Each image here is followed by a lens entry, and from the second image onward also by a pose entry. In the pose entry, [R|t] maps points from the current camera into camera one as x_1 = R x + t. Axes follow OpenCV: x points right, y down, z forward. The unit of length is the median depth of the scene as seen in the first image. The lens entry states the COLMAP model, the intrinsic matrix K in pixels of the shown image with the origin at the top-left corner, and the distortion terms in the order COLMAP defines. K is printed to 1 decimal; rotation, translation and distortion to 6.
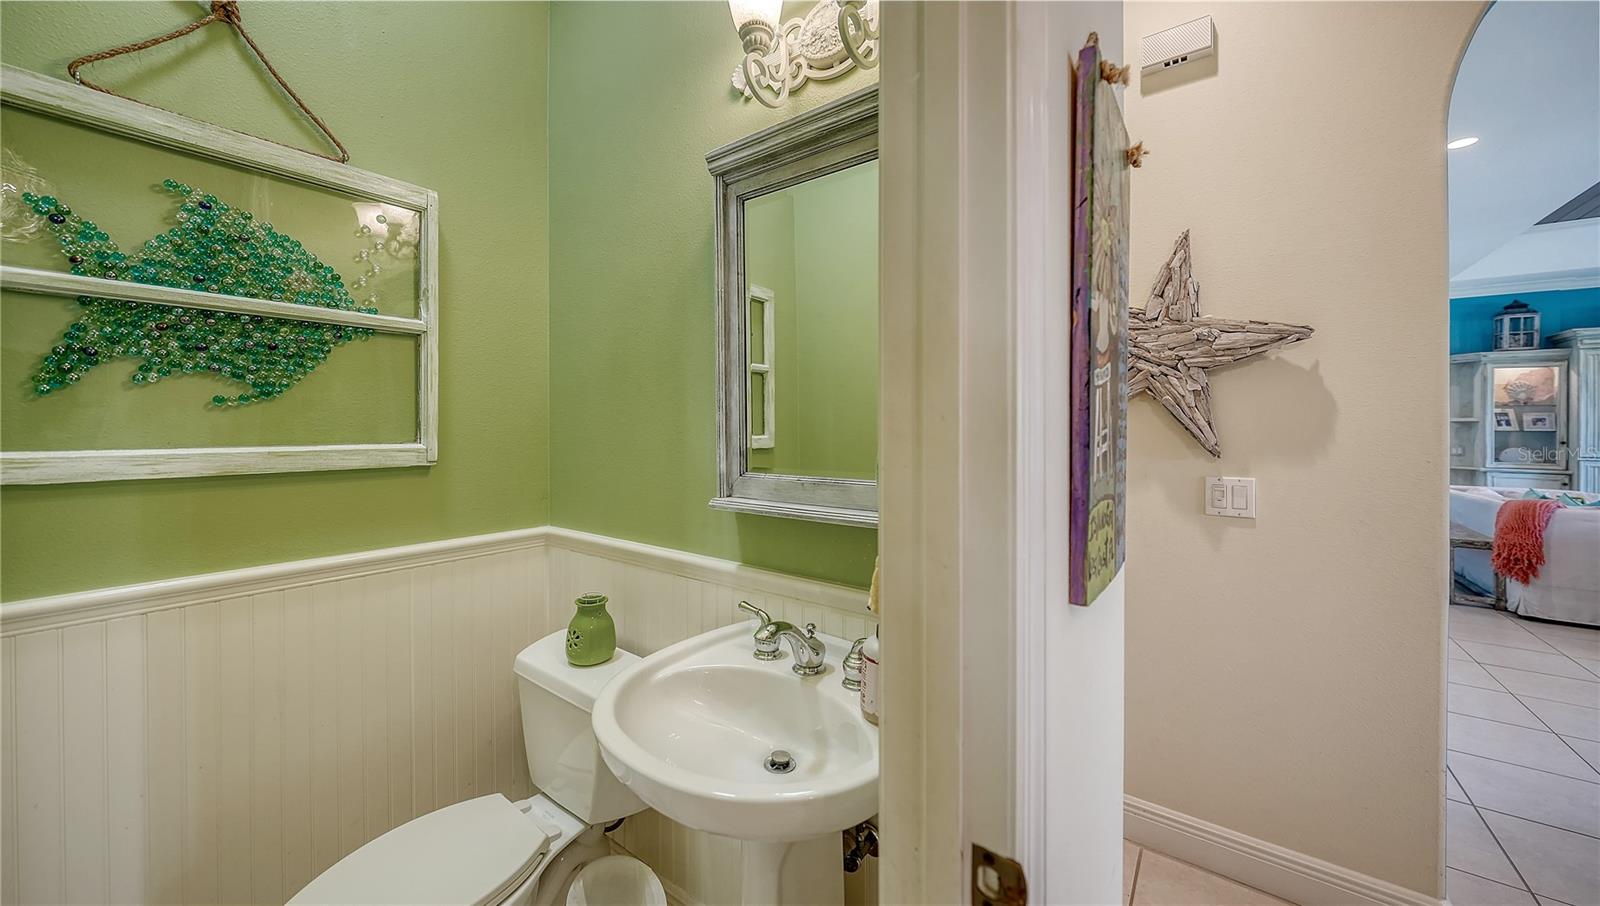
lens RADIAL K [[554.1, 0, 798.6], [0, 554.1, 421.9], [0, 0, 1]] dist [-0.001672, -0.000283]
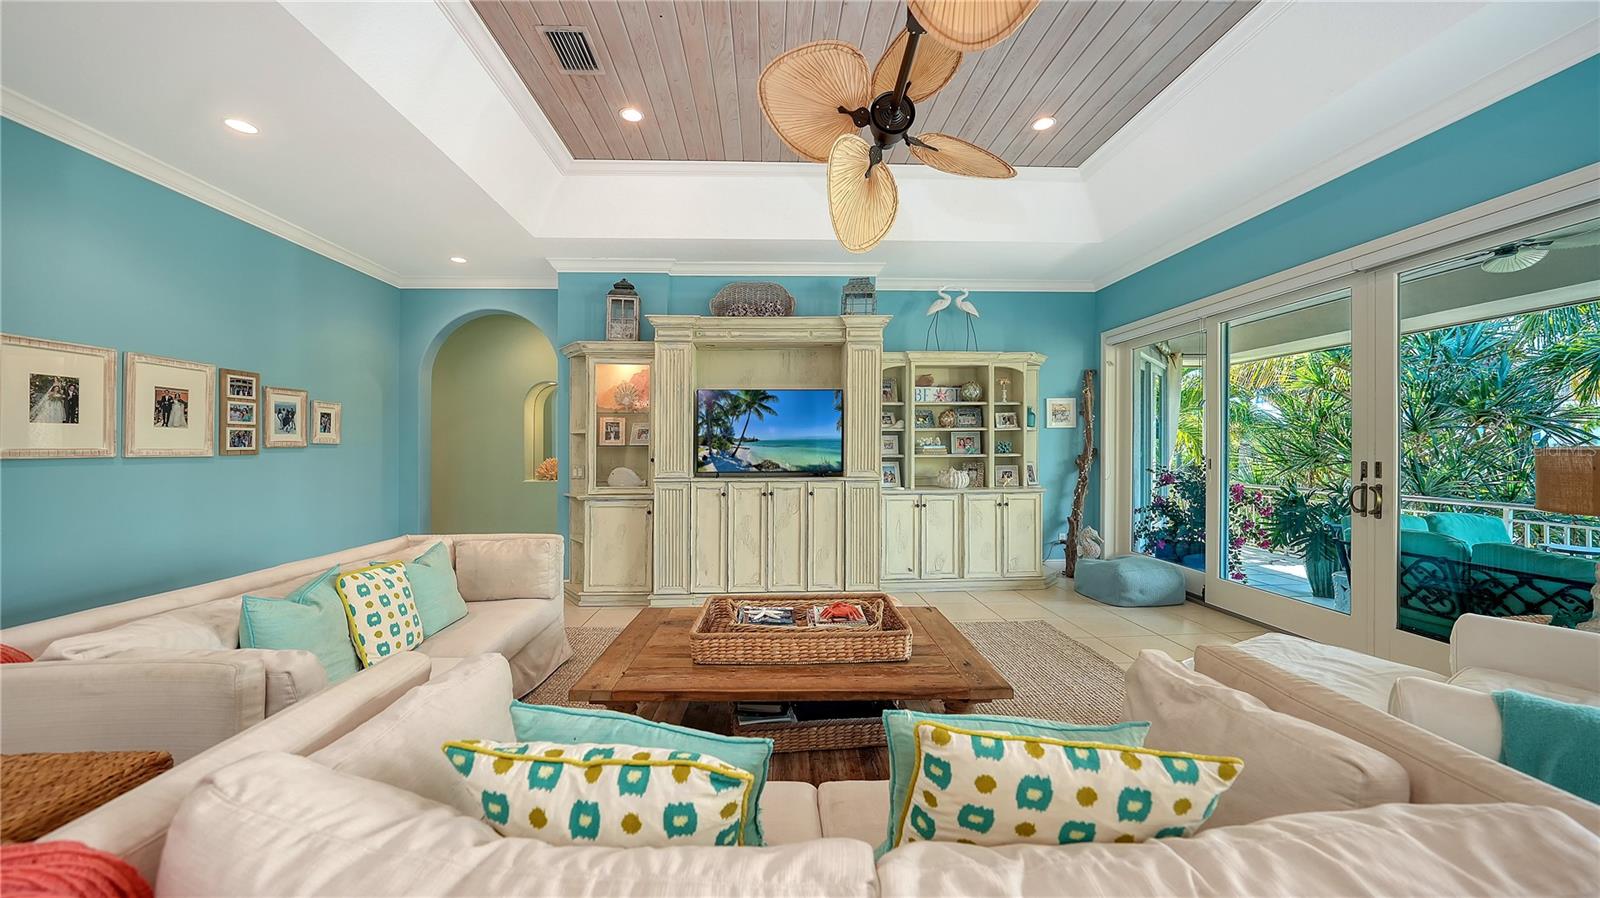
lens RADIAL K [[555.3, 0, 788.3], [0, 555.3, 446.6], [0, 0, 1]] dist [-0.010452, 0.003614]
pose [[0.770783, -0.008299, 0.637043, 0.989112], [0.001732, 0.999939, 0.010931, 0.009761], [-0.637095, -0.007322, 0.770751, 0.247327]]
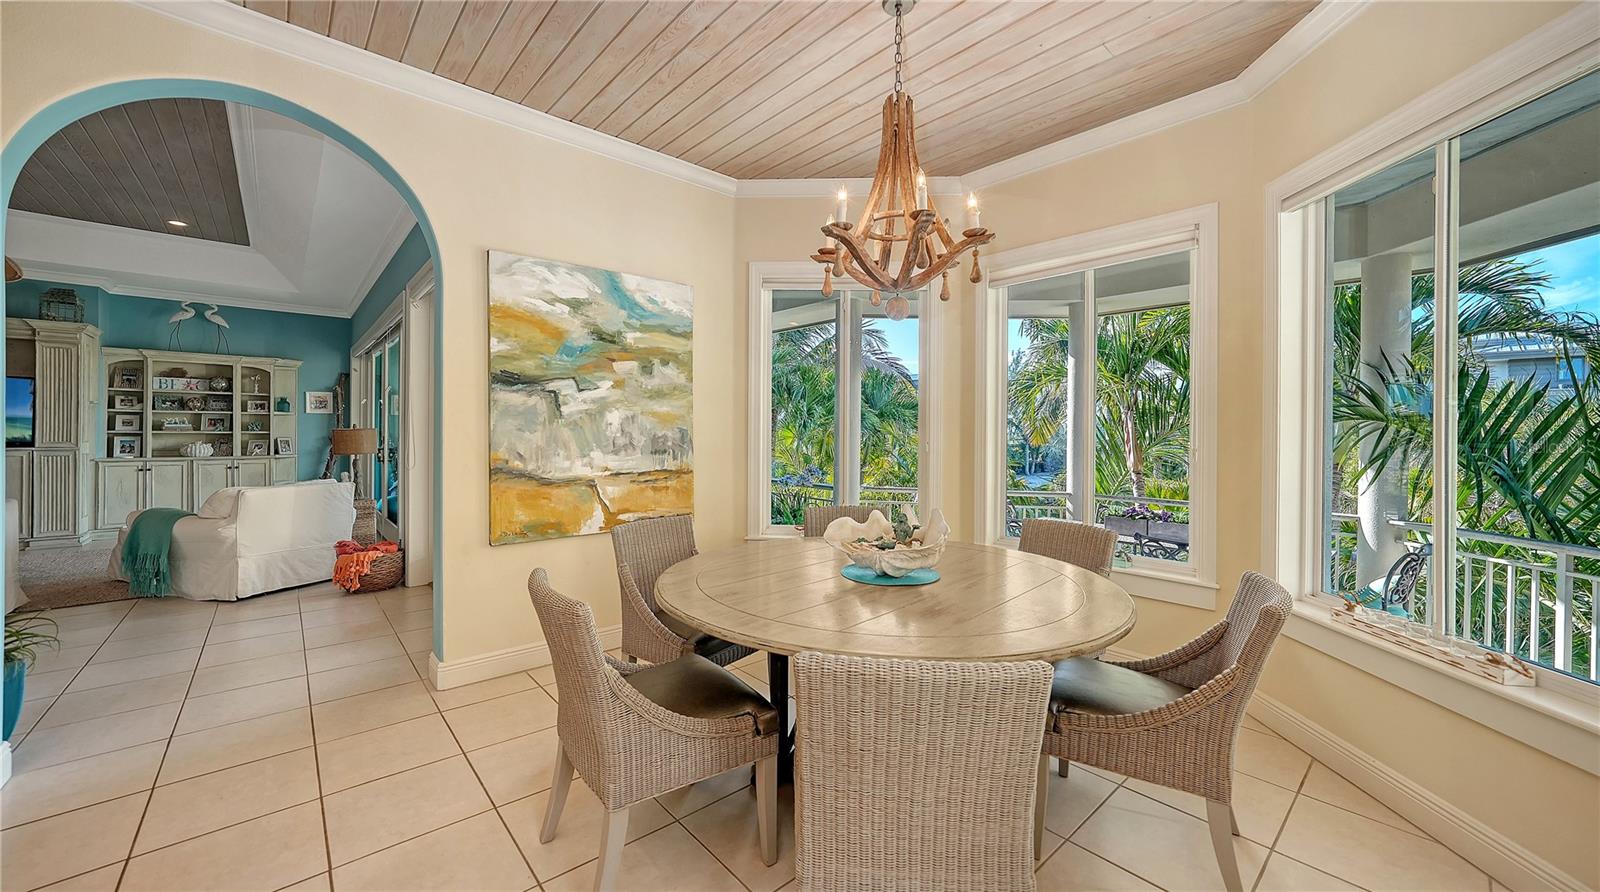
lens RADIAL K [[594.7, 0, 790.8], [0, 594.7, 433.1], [0, 0, 1]] dist [-0.003699, 0.000285]
pose [[0.201768, -0.007842, 0.979402, 0.795208], [-0.020835, 0.999707, 0.012297, -0.005054], [-0.979212, -0.022887, 0.201546, -0.704663]]
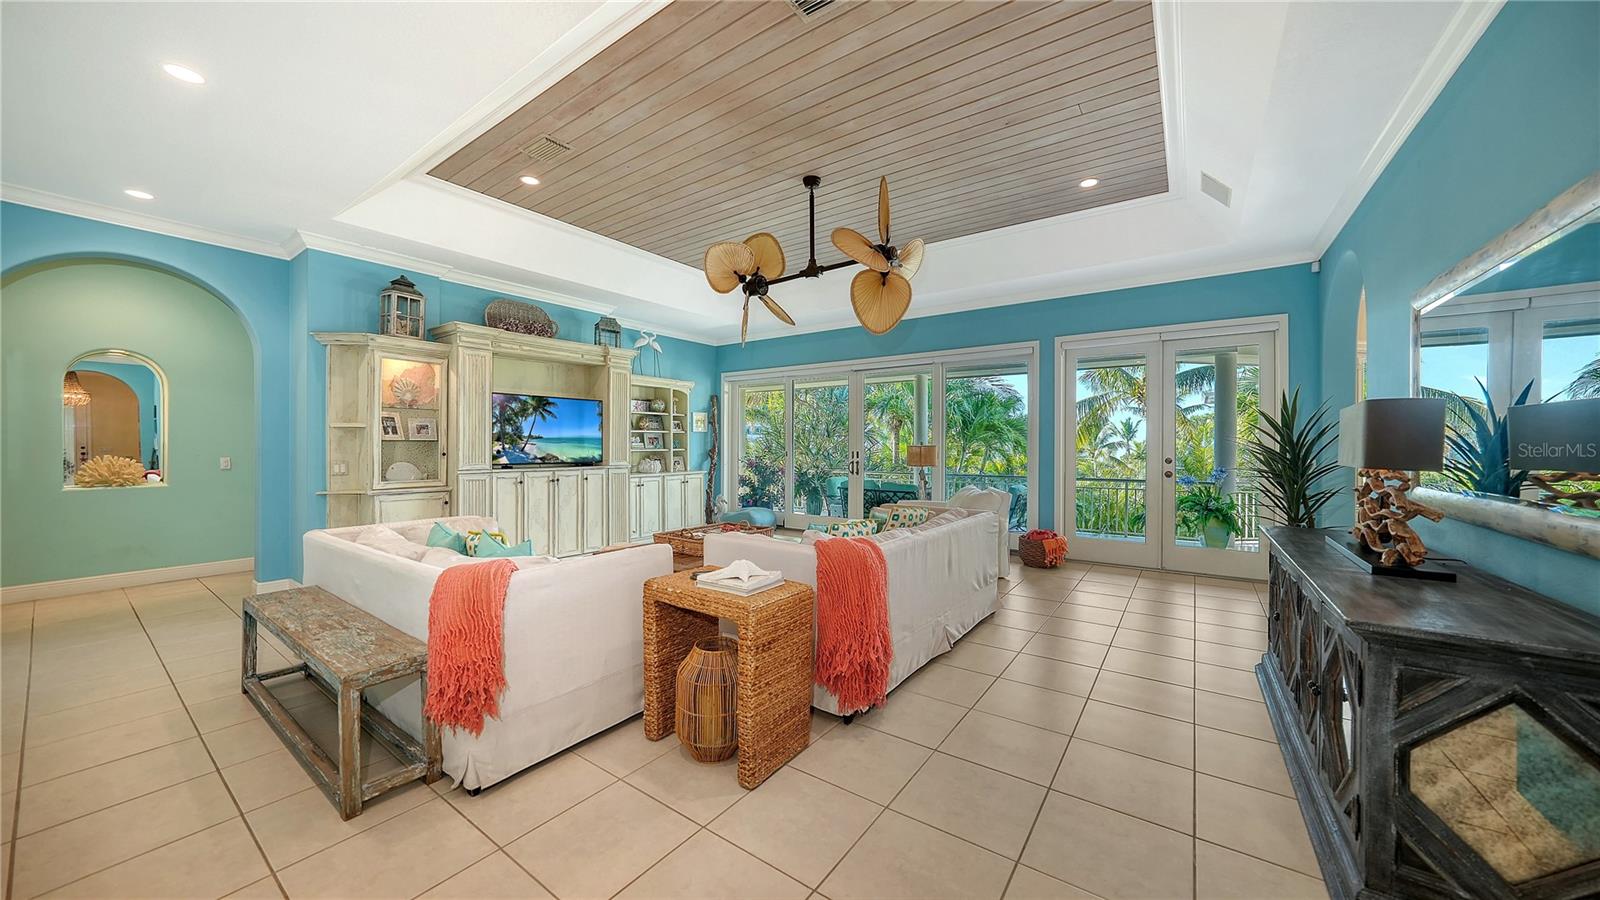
lens RADIAL K [[555.3, 0, 799.2], [0, 555.3, 449.0], [0, 0, 1]] dist [-0.010452, 0.003614]
pose [[-0.016274, -0.014510, 0.999762, 0.498421], [-0.015353, 0.999780, 0.014260, 0.008651], [-0.999750, -0.015118, -0.016493, 0.445002]]
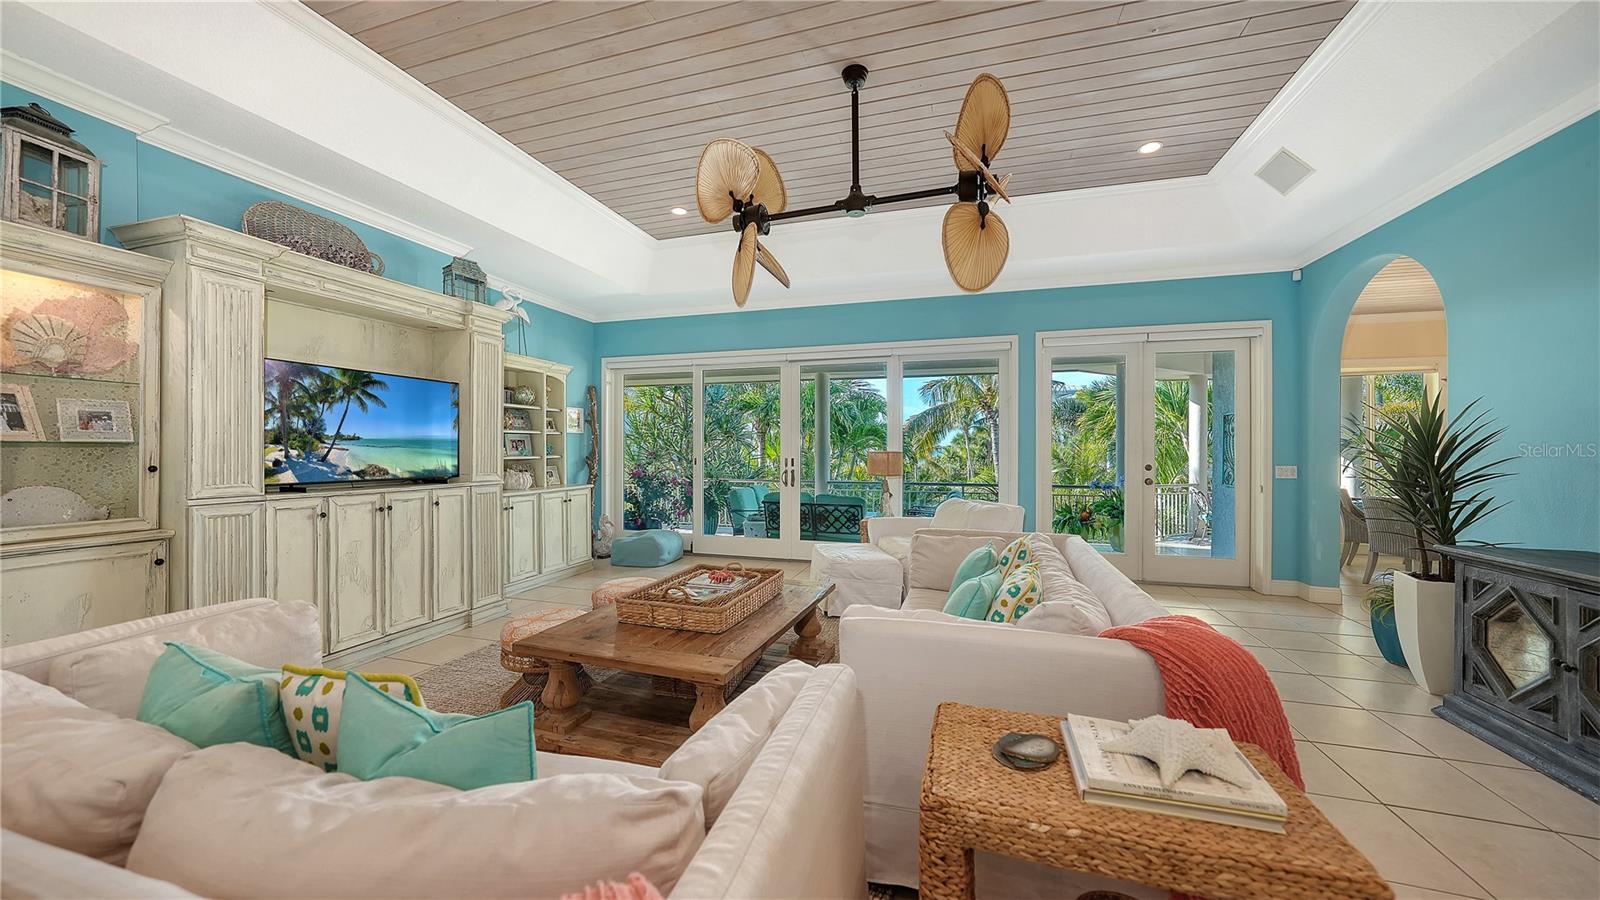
lens RADIAL K [[555.3, 0, 799.3], [0, 555.3, 452.4], [0, 0, 1]] dist [-0.010452, 0.003614]
pose [[-0.339486, -0.012314, 0.940531, 0.759745], [-0.017659, 0.999822, 0.006716, 0.011886], [-0.940445, -0.014329, -0.339643, 0.634442]]
